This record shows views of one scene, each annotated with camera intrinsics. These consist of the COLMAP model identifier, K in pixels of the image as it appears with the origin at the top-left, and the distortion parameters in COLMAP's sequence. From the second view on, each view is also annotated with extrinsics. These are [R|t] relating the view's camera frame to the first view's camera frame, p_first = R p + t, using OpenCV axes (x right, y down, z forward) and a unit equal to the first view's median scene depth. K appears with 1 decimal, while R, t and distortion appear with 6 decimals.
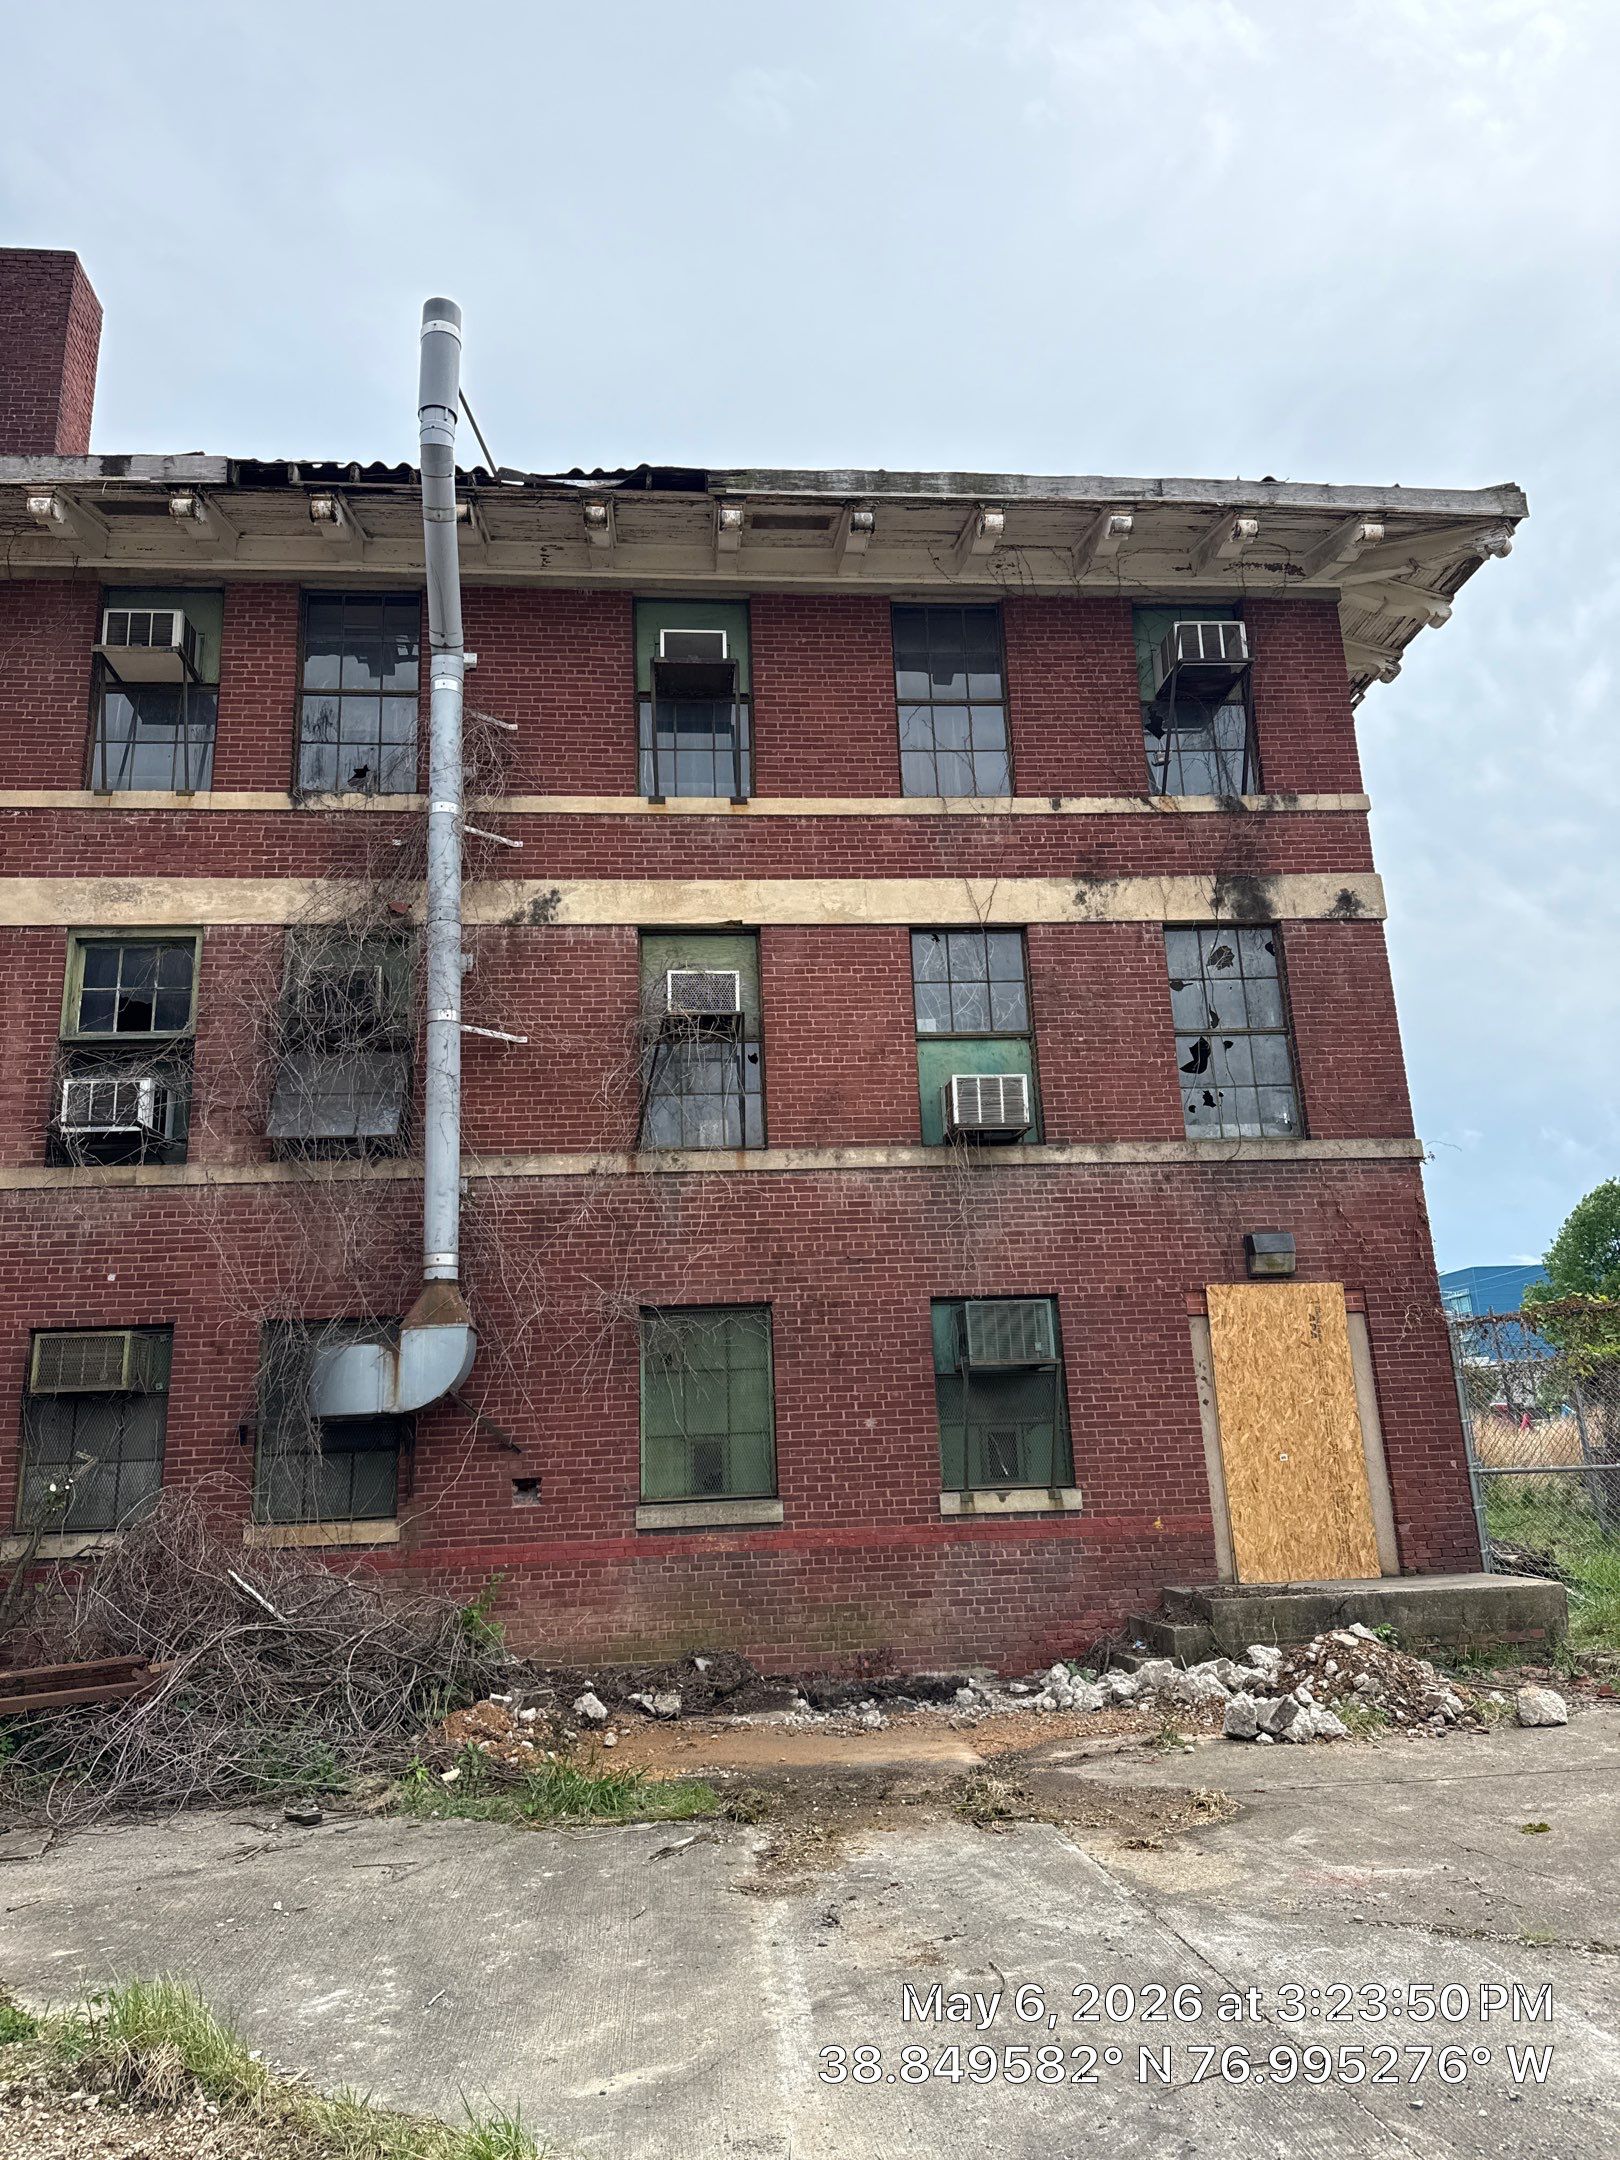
lens RADIAL K [[1509.9, 0, 809.8], [0, 1509.9, 1065.3], [0, 0, 1]] dist [0.074129, -0.083002]
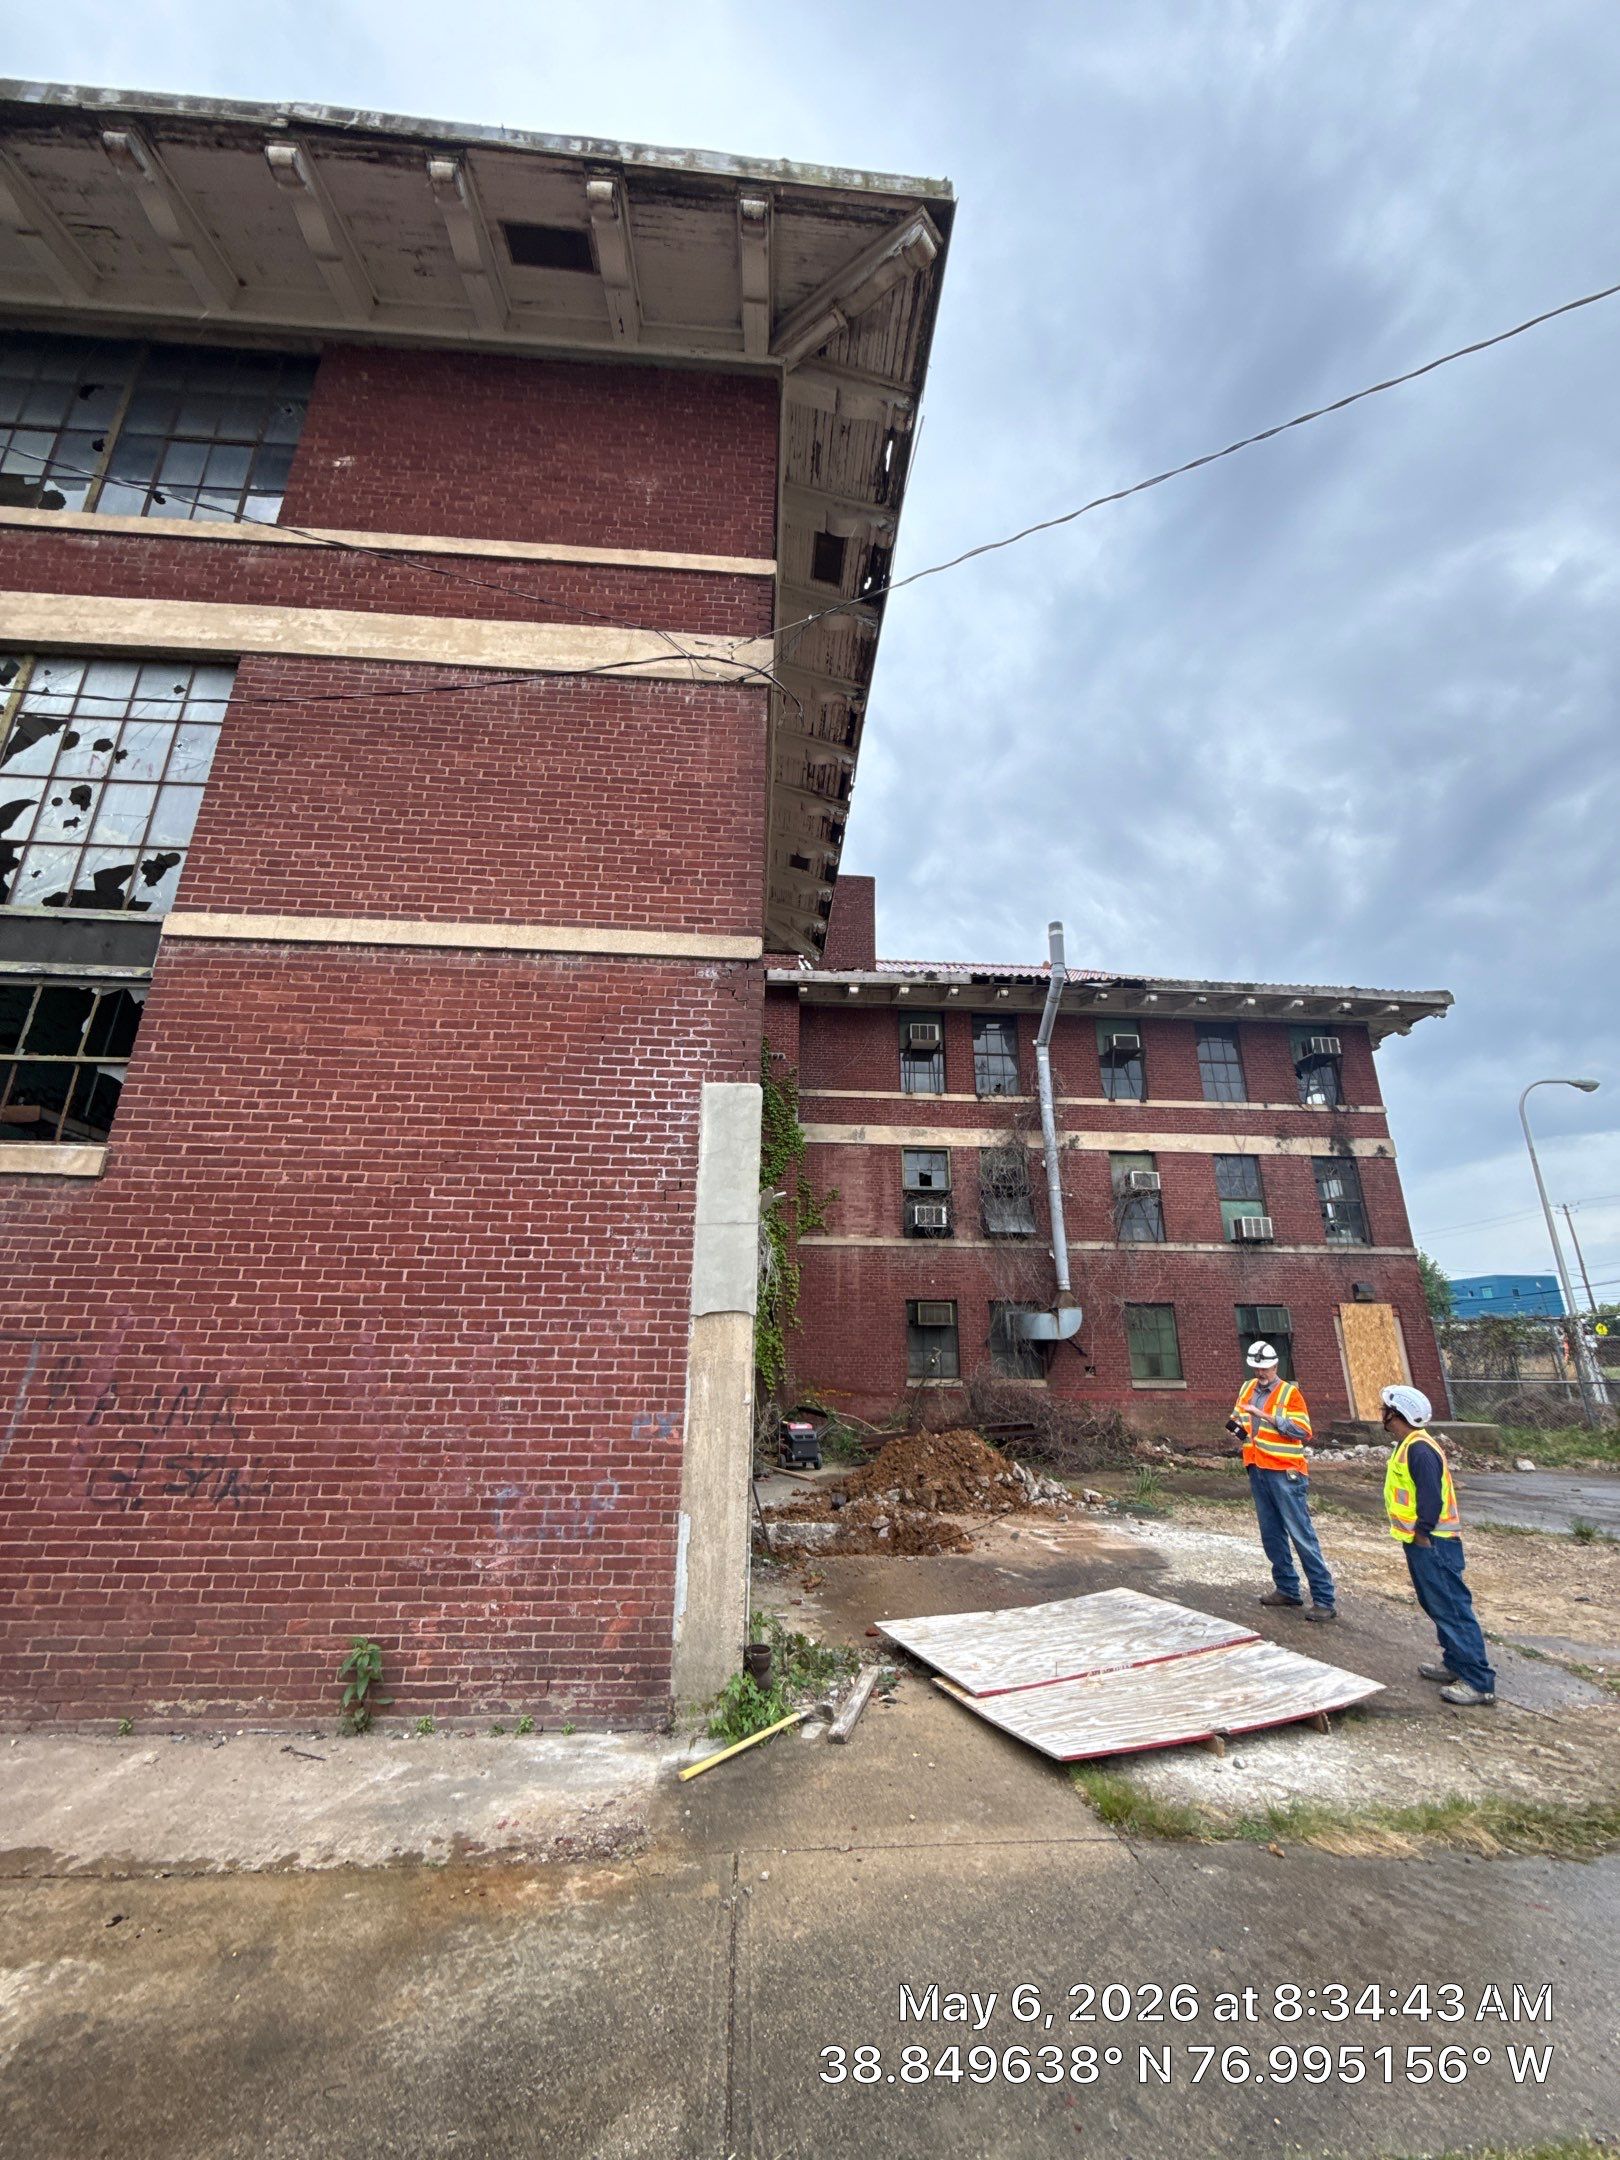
lens RADIAL K [[857.2, 0, 812.1], [0, 857.2, 1079.5], [0, 0, 1]] dist [-0.001464, 0.000447]
pose [[0.998680, 0.038803, -0.033660, -0.587339], [-0.040791, 0.997332, -0.060534, -0.106962], [0.031221, 0.061827, 0.997598, -0.487908]]
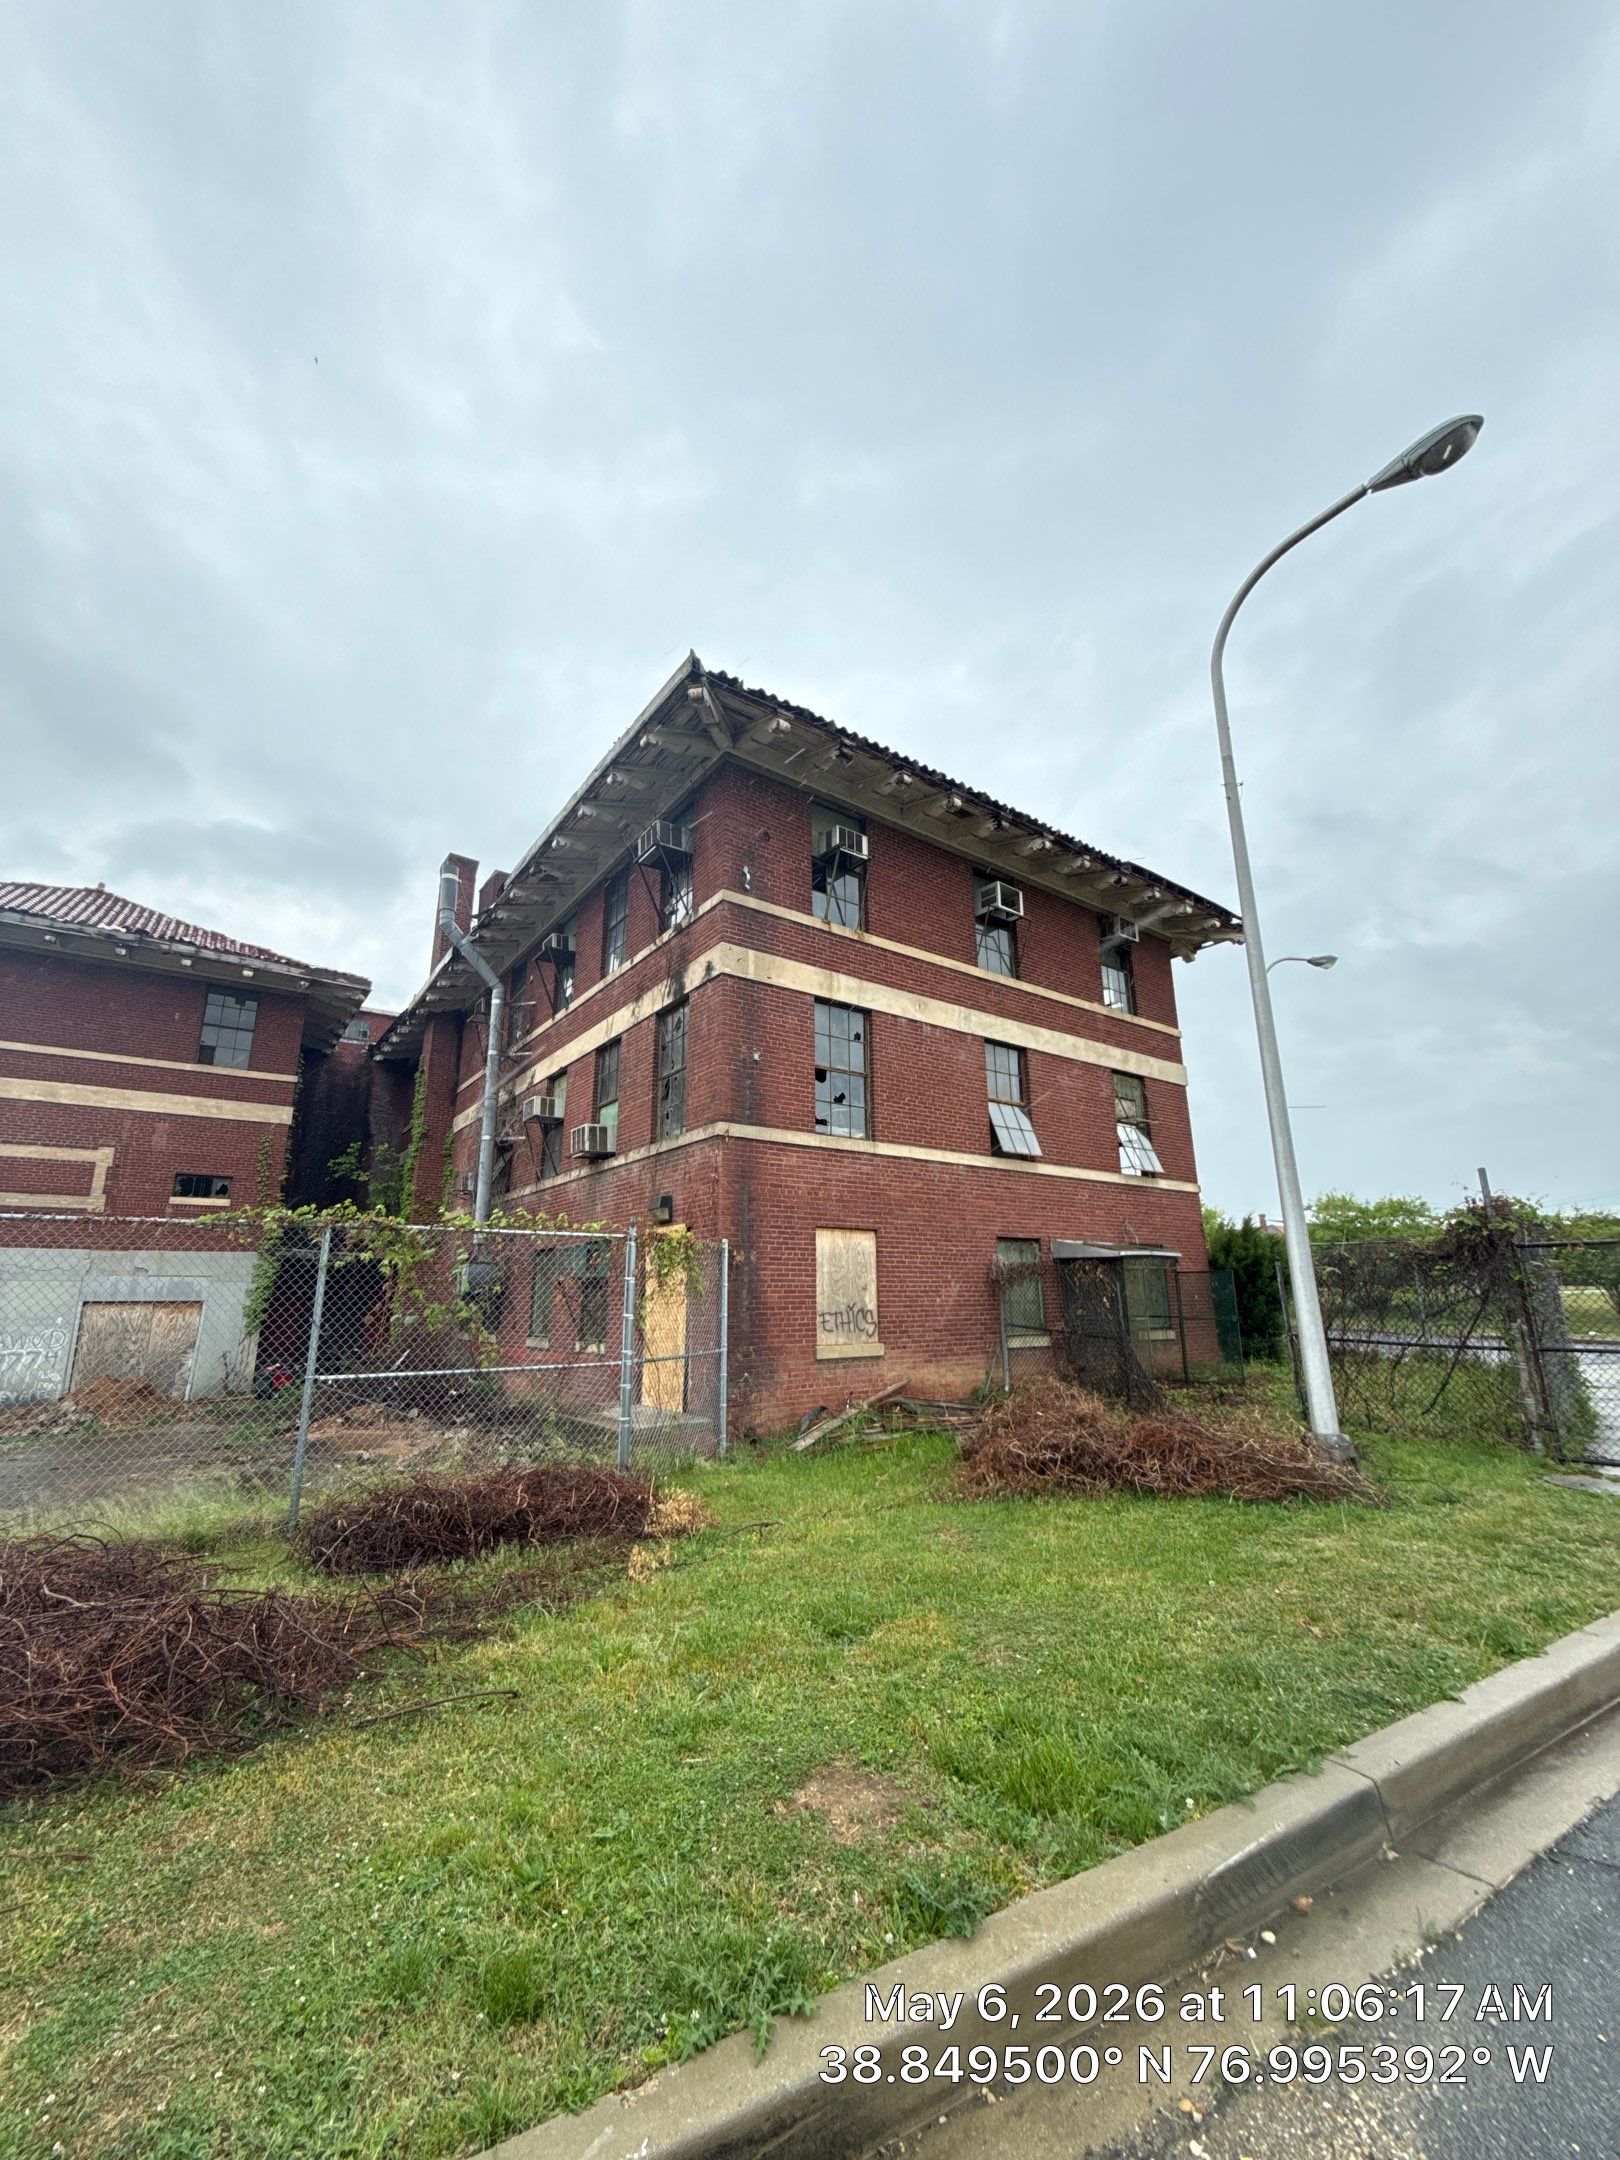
lens RADIAL K [[857.2, 0, 820.4], [0, 857.2, 1087.2], [0, 0, 1]] dist [-0.001464, 0.000447]
pose [[0.520412, -0.173595, -0.836084, 1.180655], [0.216052, 0.974028, -0.067756, 0.095458], [0.826131, -0.145376, 0.544402, 0.654080]]
